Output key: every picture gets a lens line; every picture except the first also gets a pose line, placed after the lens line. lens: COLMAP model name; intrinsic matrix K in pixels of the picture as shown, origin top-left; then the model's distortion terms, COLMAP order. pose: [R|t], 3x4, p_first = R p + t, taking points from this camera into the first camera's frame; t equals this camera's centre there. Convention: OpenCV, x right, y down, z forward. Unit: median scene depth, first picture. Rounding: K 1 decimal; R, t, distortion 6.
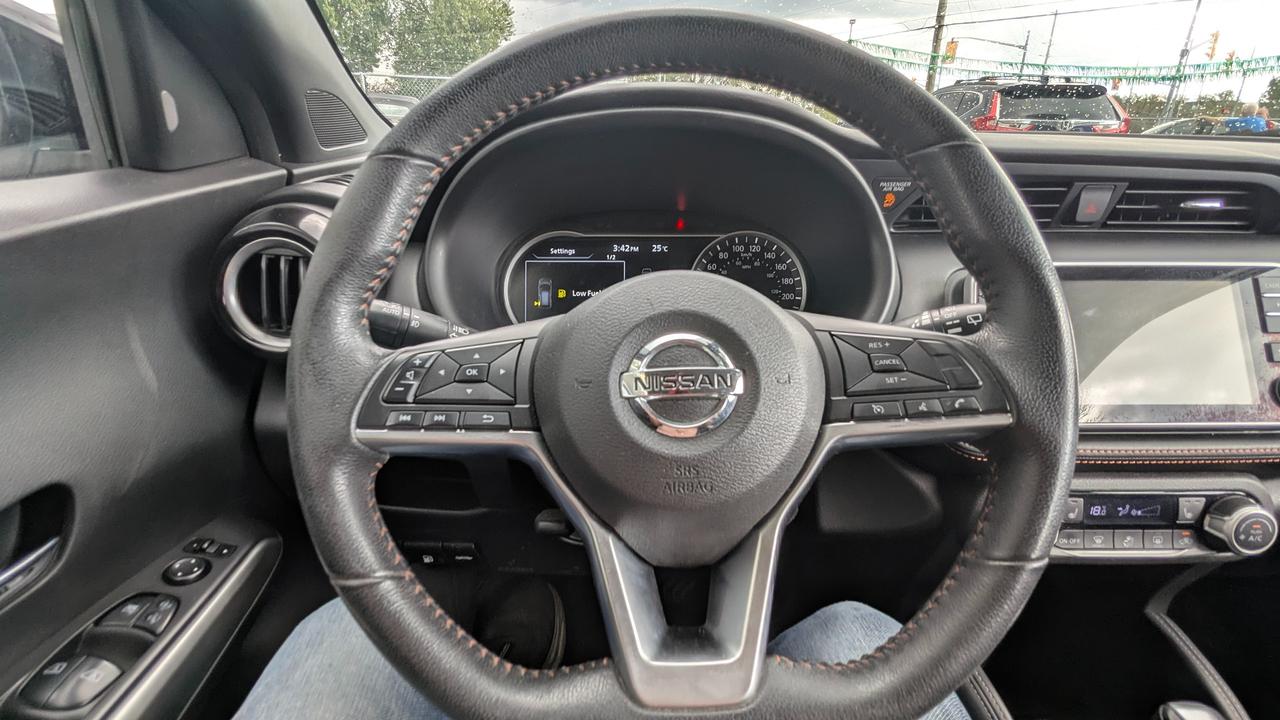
lens RADIAL K [[595.3, 0, 642.9], [0, 595.3, 363.2], [0, 0, 1]] dist [-0.005053, 0.001540]
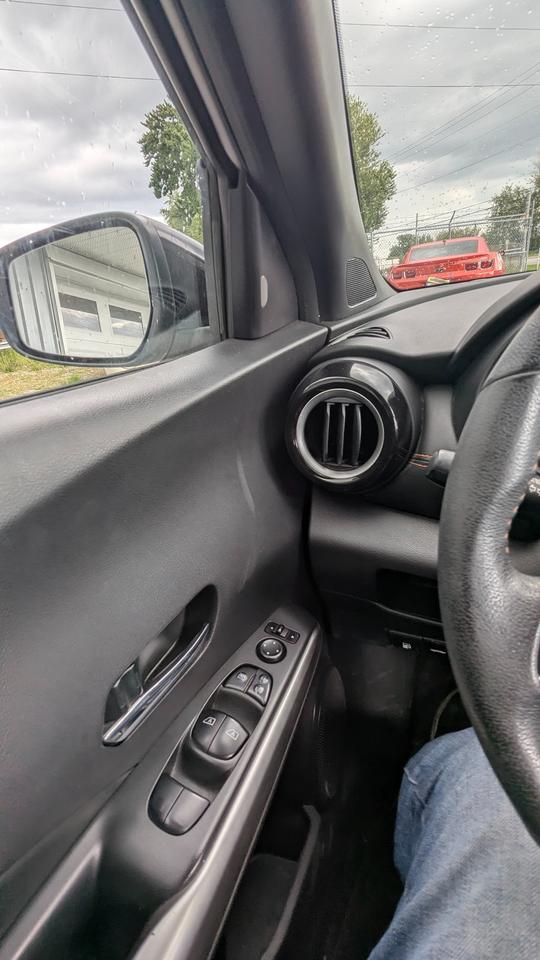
lens RADIAL K [[446.4, 0, 263.9], [0, 446.4, 476.8], [0, 0, 1]] dist [-0.005053, 0.001540]
pose [[0.897758, 0.056690, -0.436826, -0.354888], [-0.032833, 0.997537, 0.061981, -0.085167], [0.439264, -0.041302, 0.897408, 0.122902]]
